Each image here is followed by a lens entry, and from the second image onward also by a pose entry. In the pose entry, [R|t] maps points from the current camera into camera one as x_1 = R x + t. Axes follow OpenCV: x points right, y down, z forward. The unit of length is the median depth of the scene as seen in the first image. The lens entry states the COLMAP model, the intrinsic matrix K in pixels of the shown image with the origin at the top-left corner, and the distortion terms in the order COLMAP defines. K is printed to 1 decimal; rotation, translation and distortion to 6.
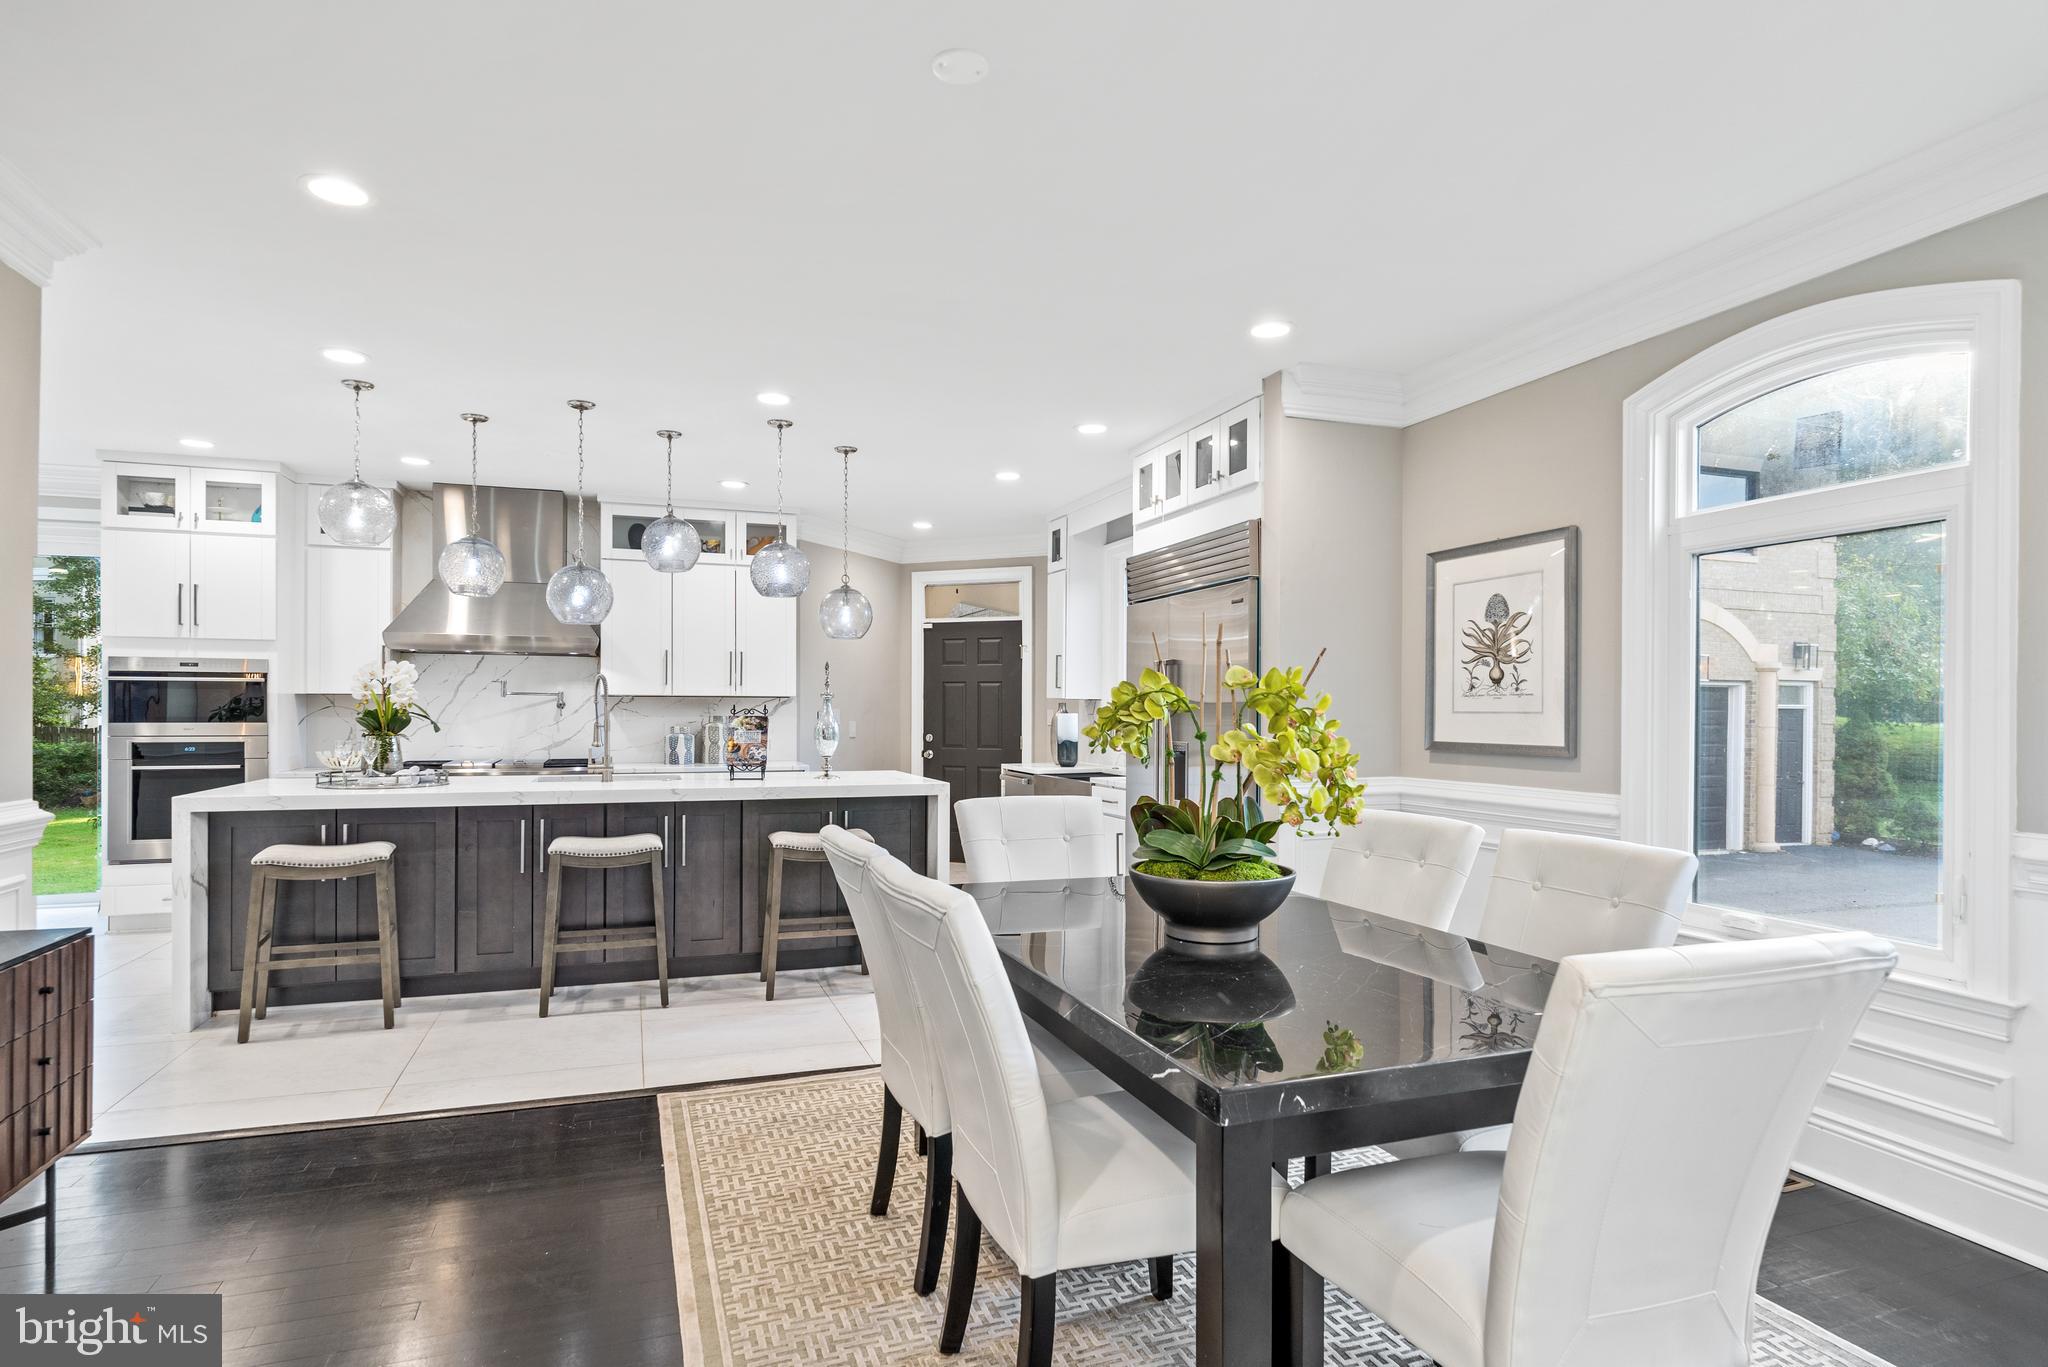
lens RADIAL K [[1056.8, 0, 1010.8], [0, 1056.8, 714.5], [0, 0, 1]] dist [-0.003923, 0.002054]
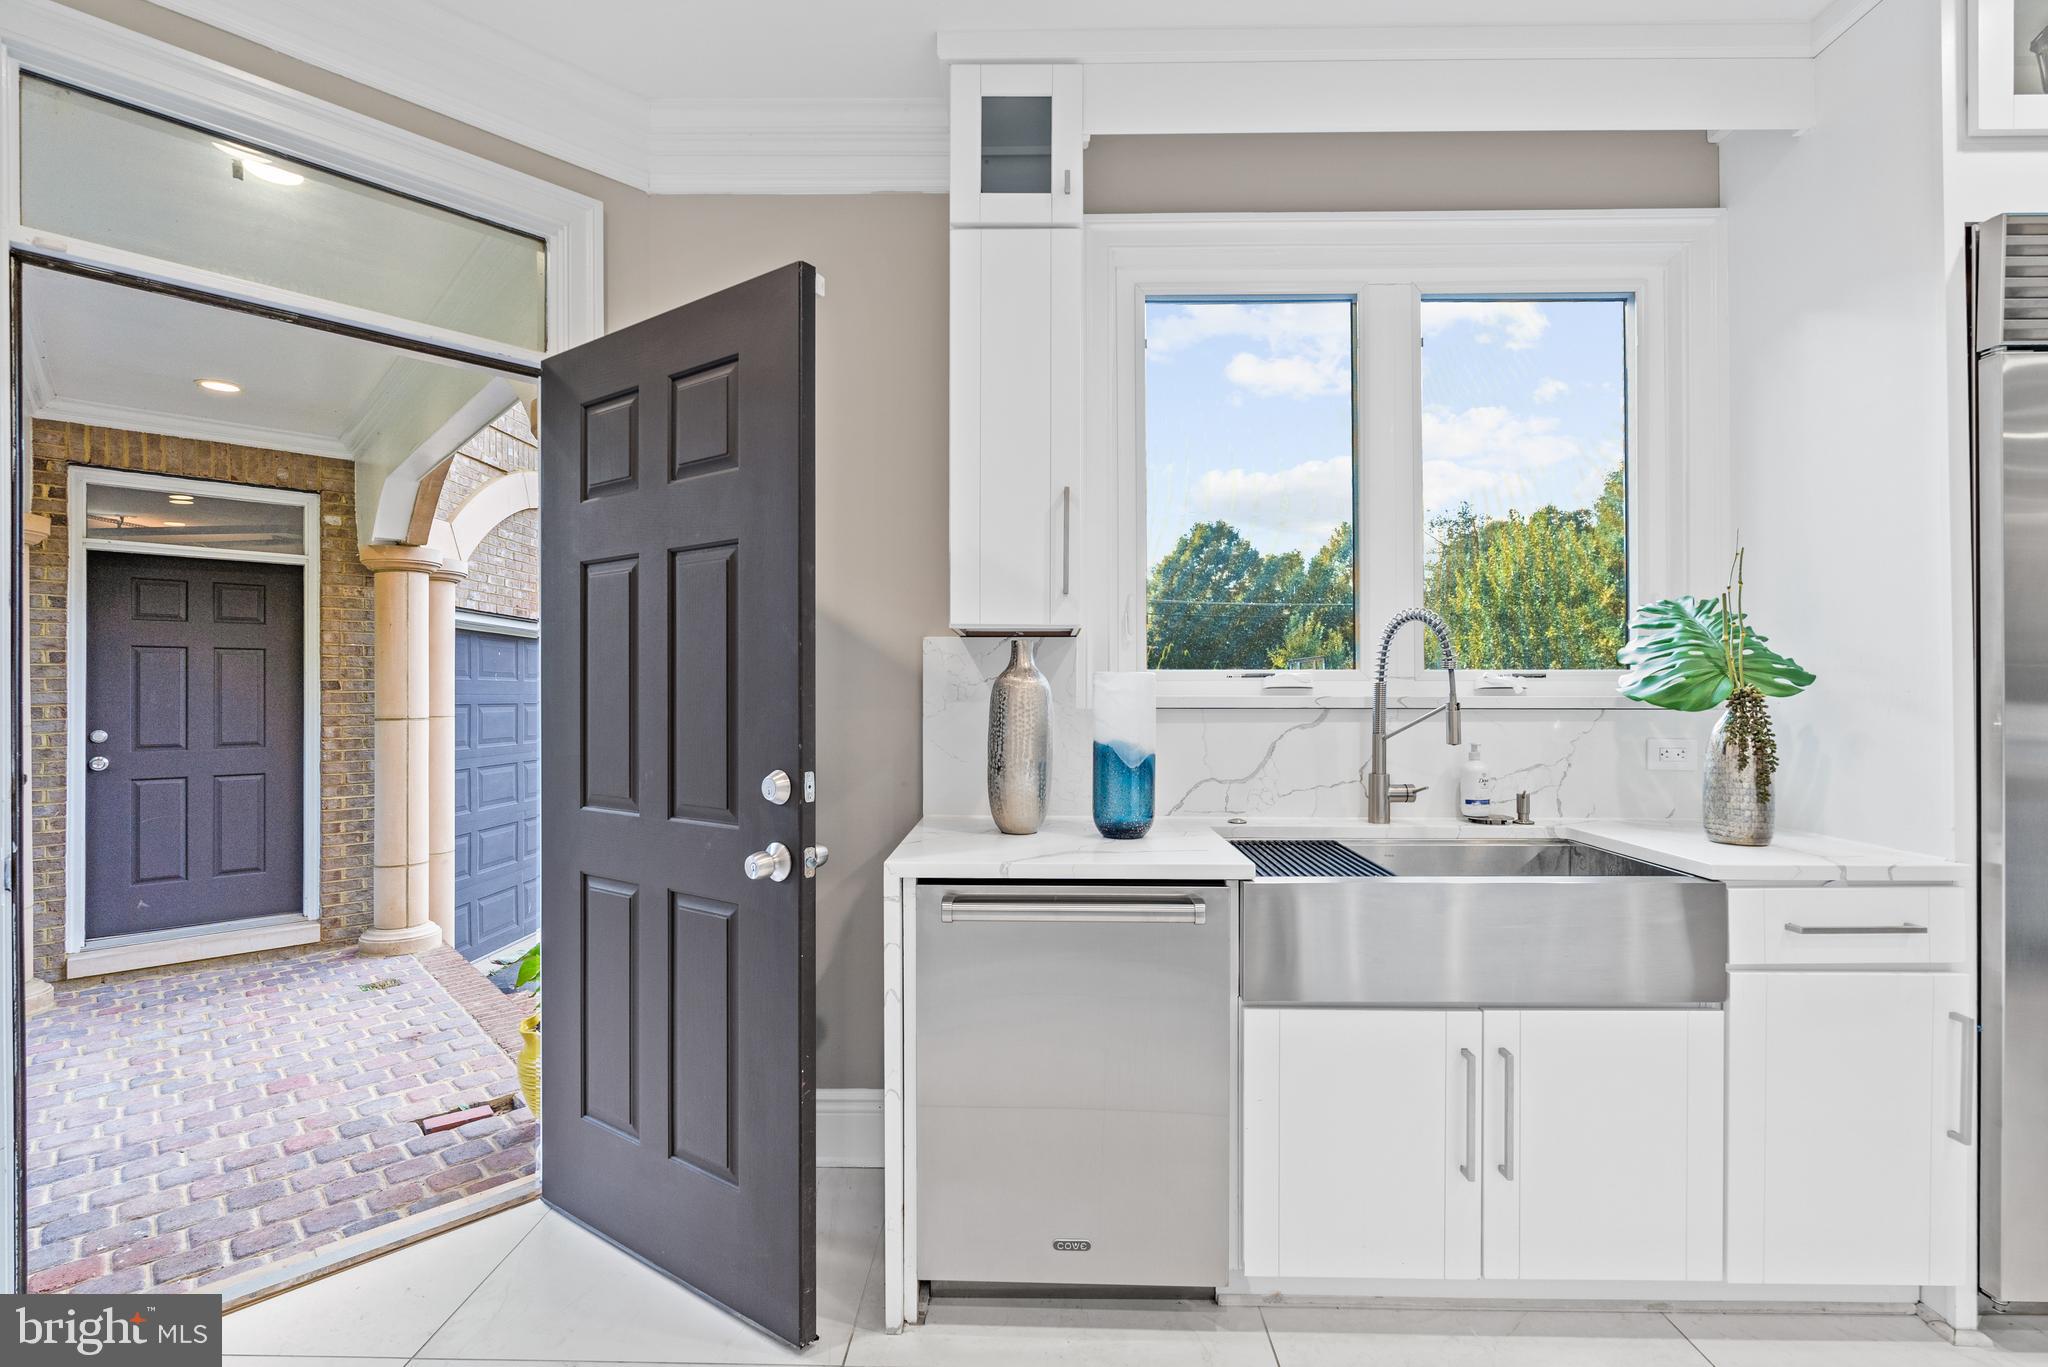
lens RADIAL K [[930.7, 0, 1015.2], [0, 930.7, 686.8], [0, 0, 1]] dist [-0.001550, -0.001987]
pose [[0.356709, 0.002635, 0.934212, -0.337097], [0.006096, 0.999968, -0.005148, 0.007646], [-0.934196, 0.007531, 0.356681, 1.383733]]
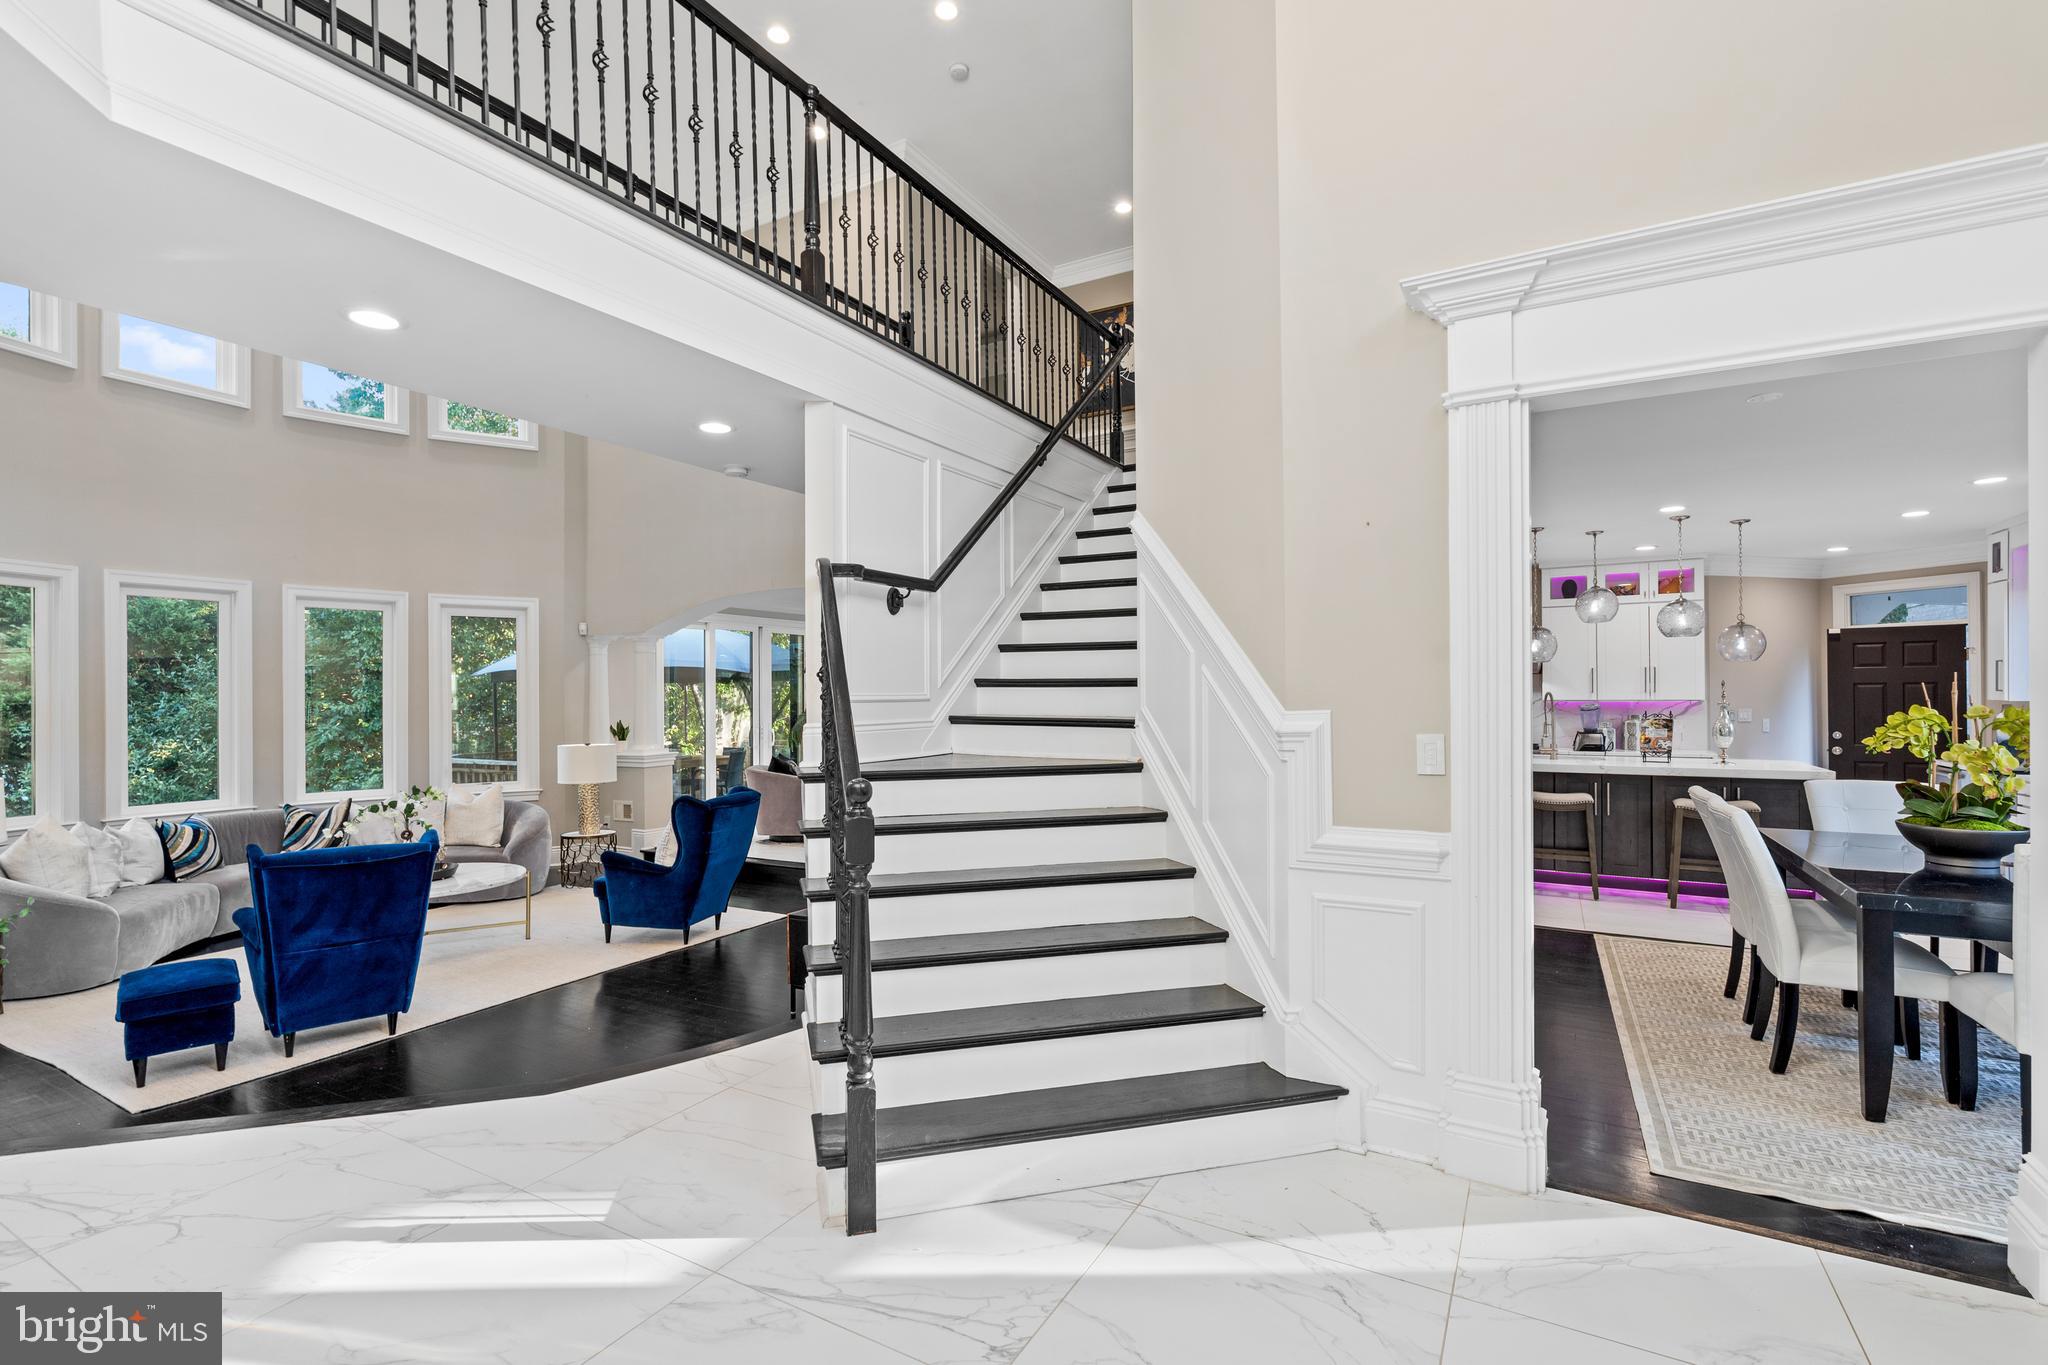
lens RADIAL K [[930.7, 0, 1020.8], [0, 930.7, 693.2], [0, 0, 1]] dist [-0.001550, -0.001987]
pose [[0.652038, -0.010834, -0.758109, 0.168627], [0.005366, 0.999939, -0.009674, -0.028980], [0.758167, 0.002240, 0.652056, -0.557476]]
